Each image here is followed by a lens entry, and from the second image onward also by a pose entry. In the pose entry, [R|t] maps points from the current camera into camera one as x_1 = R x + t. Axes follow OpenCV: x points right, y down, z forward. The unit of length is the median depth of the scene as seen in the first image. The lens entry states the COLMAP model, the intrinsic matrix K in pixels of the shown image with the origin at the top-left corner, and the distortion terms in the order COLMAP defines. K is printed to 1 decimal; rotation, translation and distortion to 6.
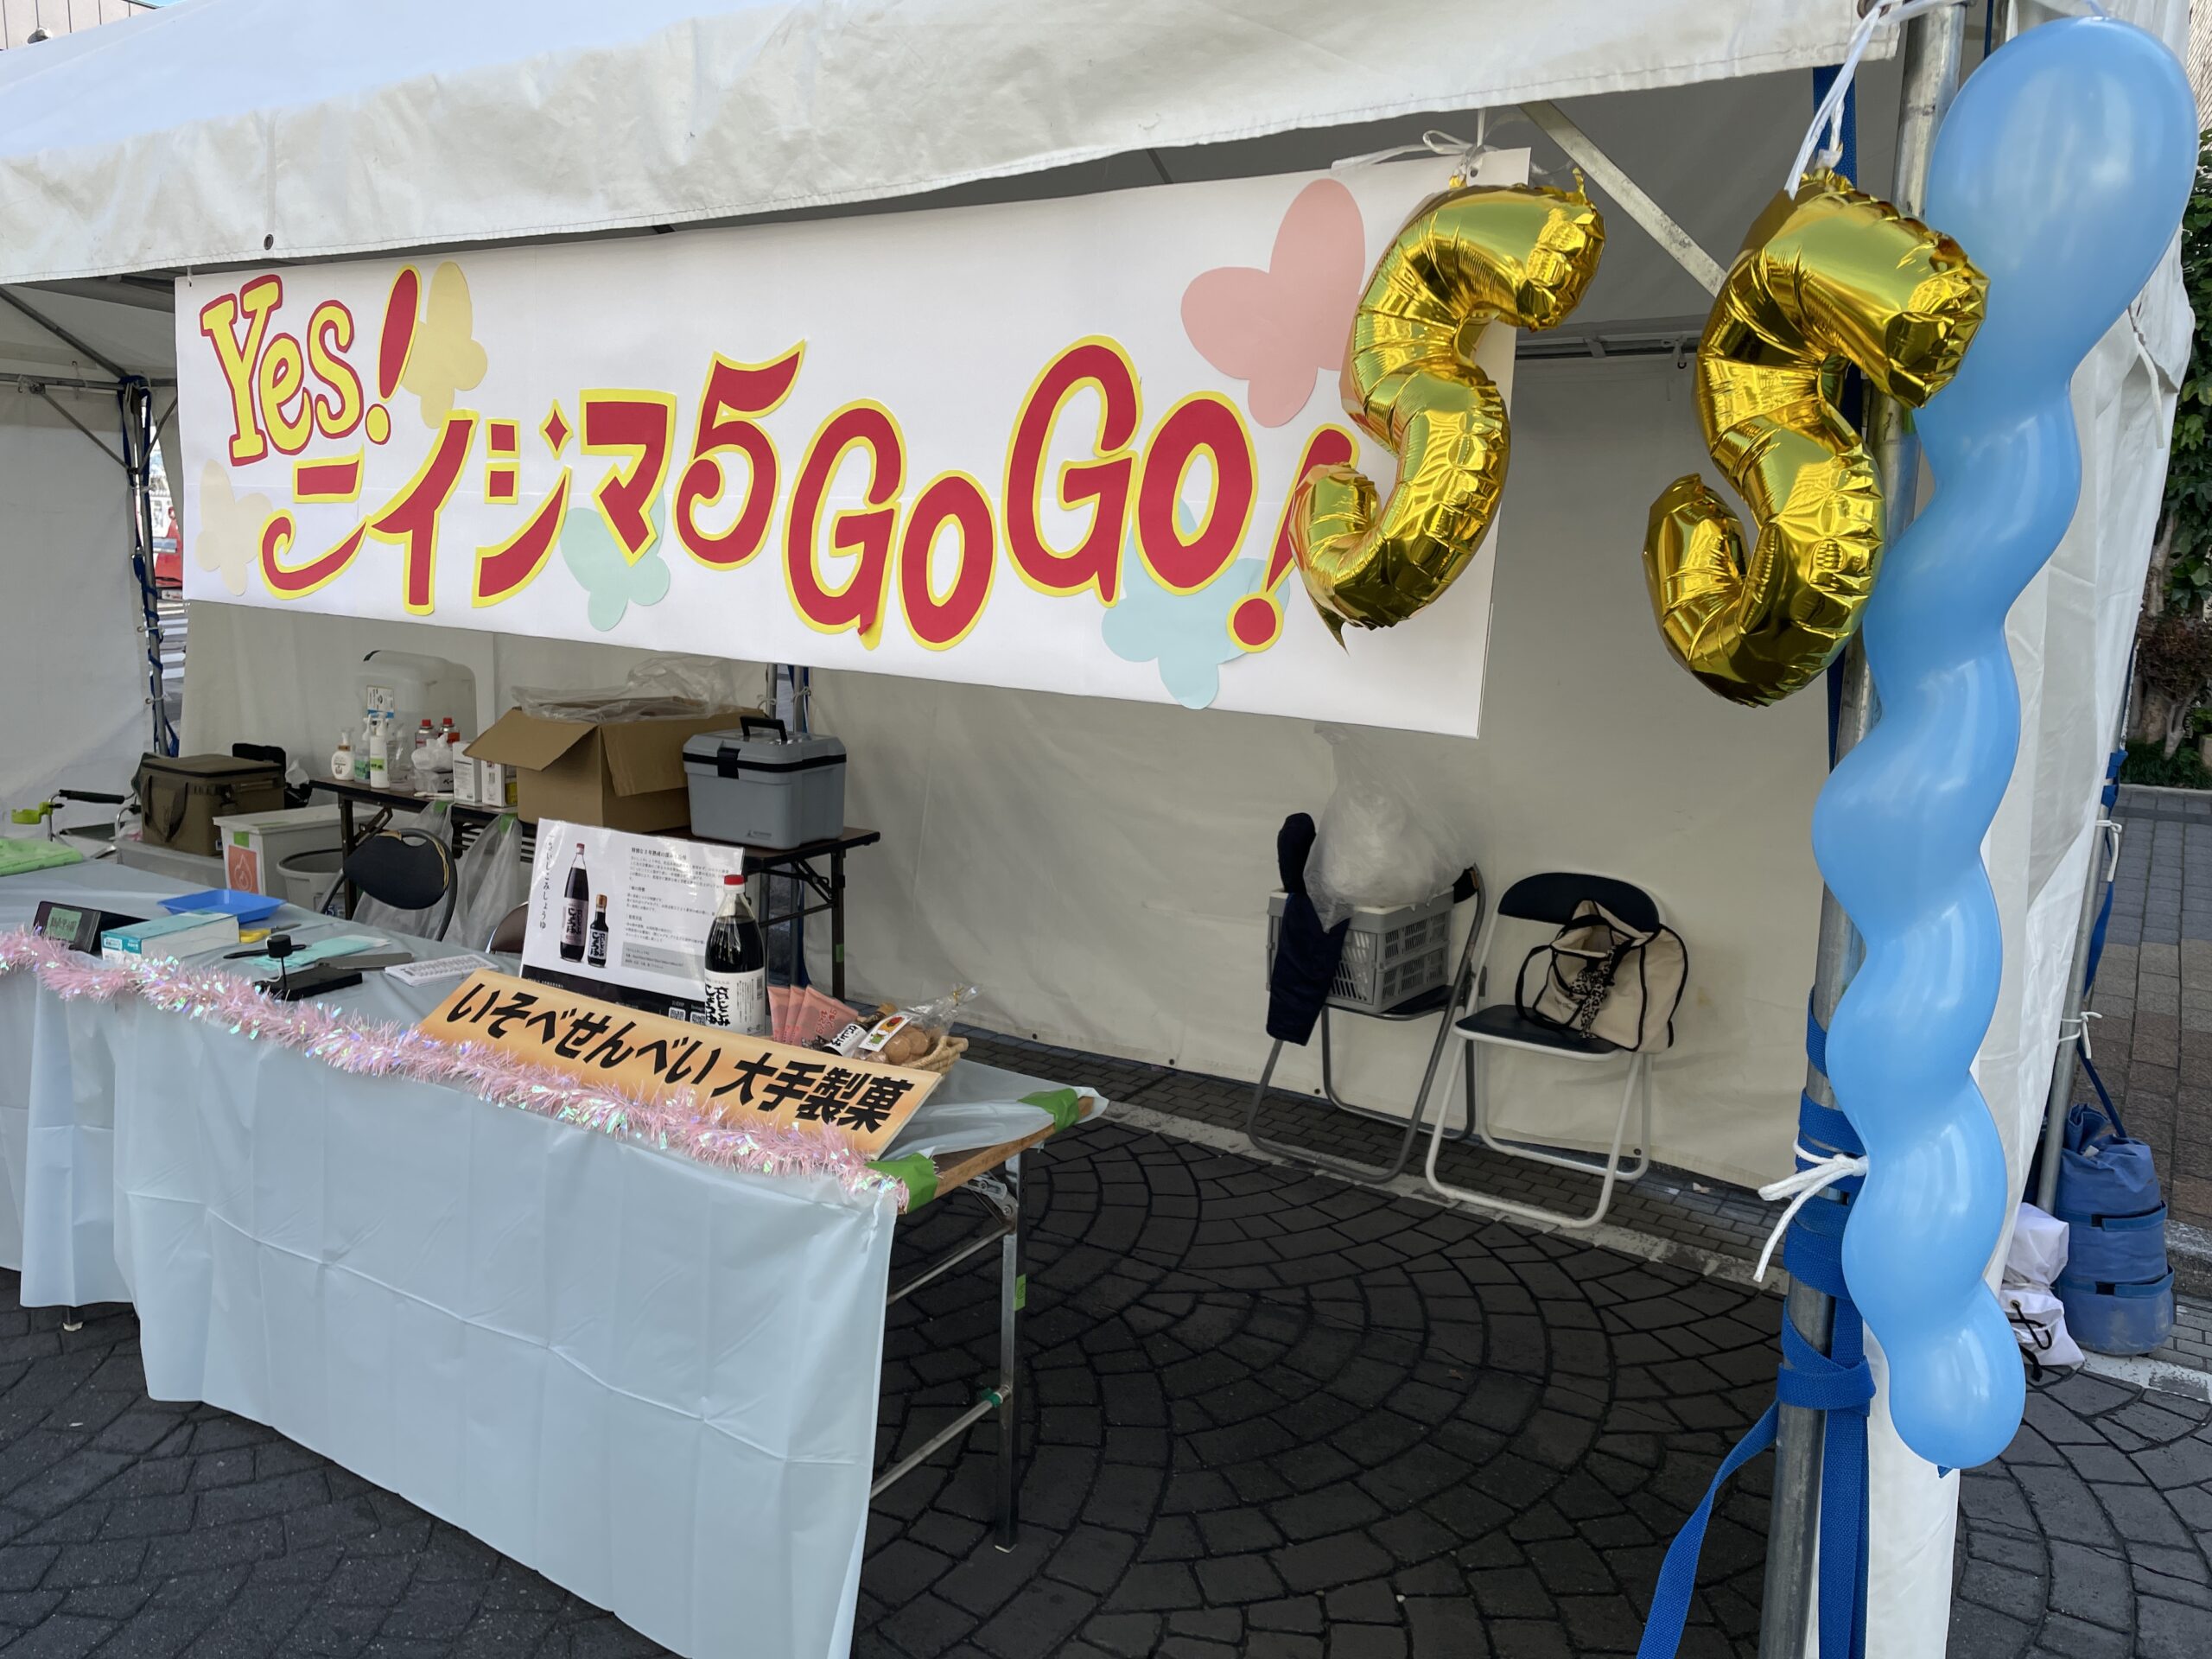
lens RADIAL K [[1687.9, 0, 1109.0], [0, 1687.9, 827.3], [0, 0, 1]] dist [0.062894, -0.017438]
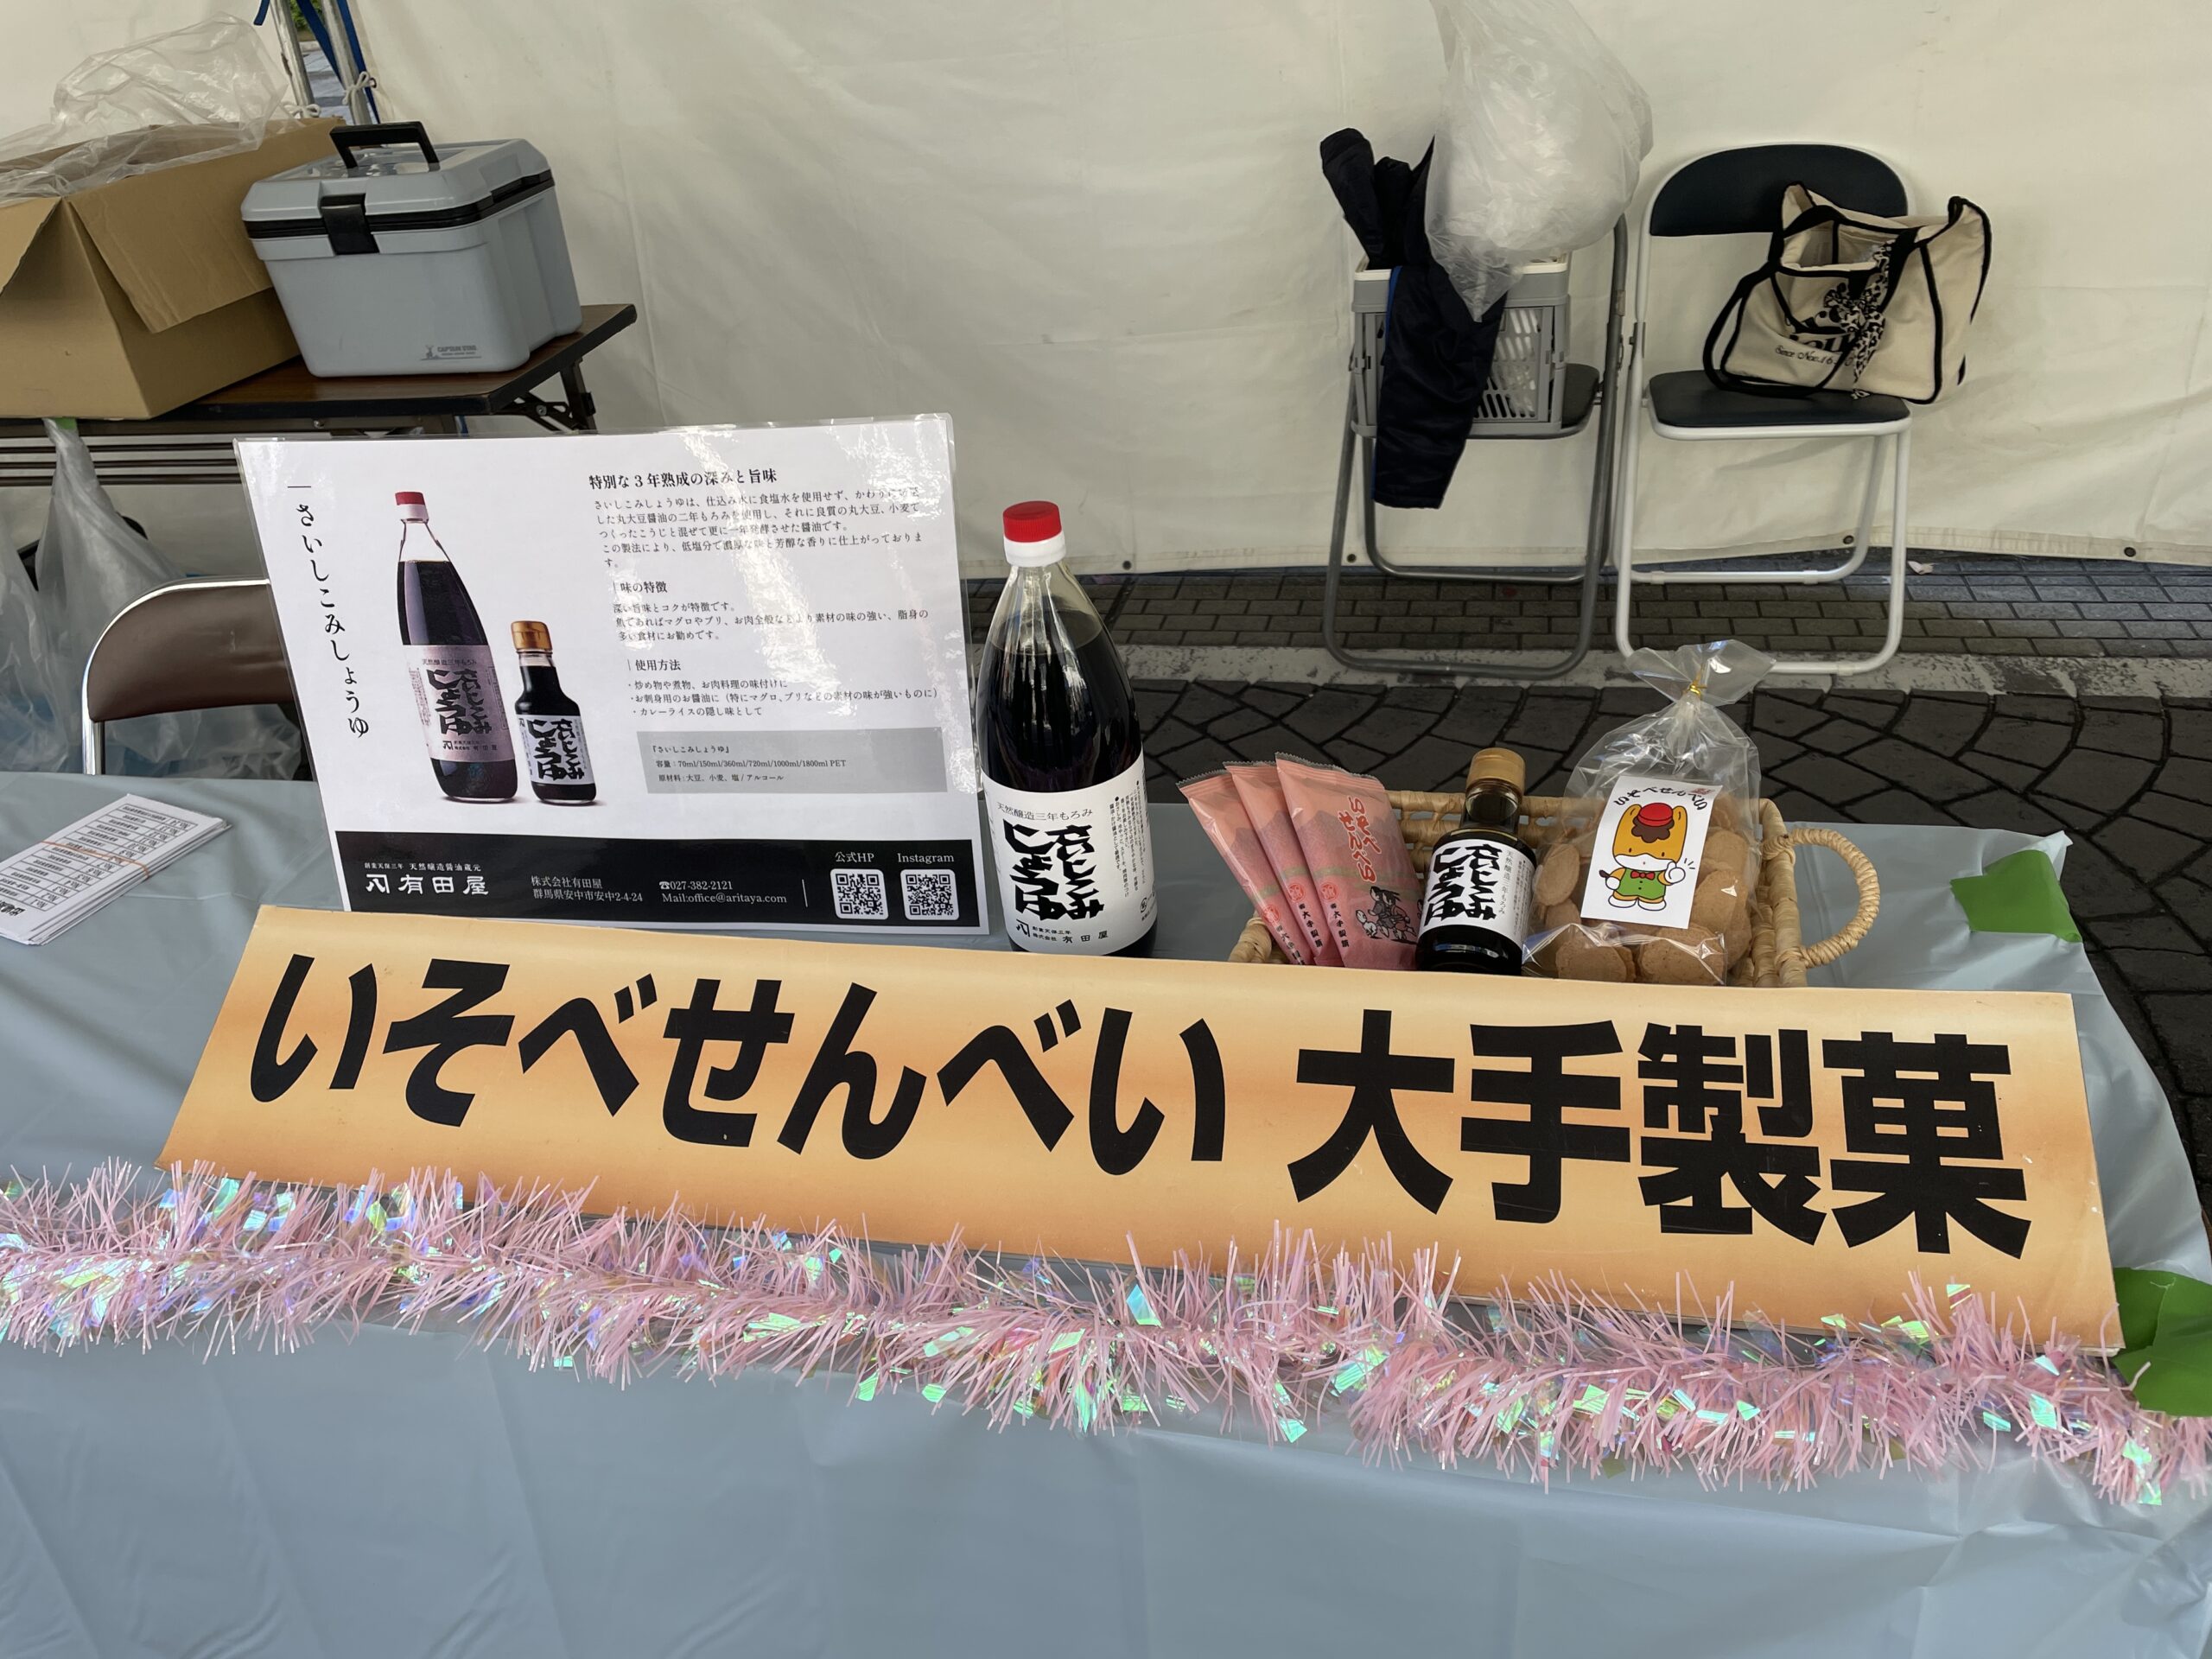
lens RADIAL K [[1687.9, 0, 1101.4], [0, 1687.9, 821.2], [0, 0, 1]] dist [0.062894, -0.017438]
pose [[0.938659, -0.270206, 0.214262, -0.271444], [0.180775, 0.914666, 0.361533, -0.030678], [-0.293666, -0.300623, 0.907406, 0.616250]]
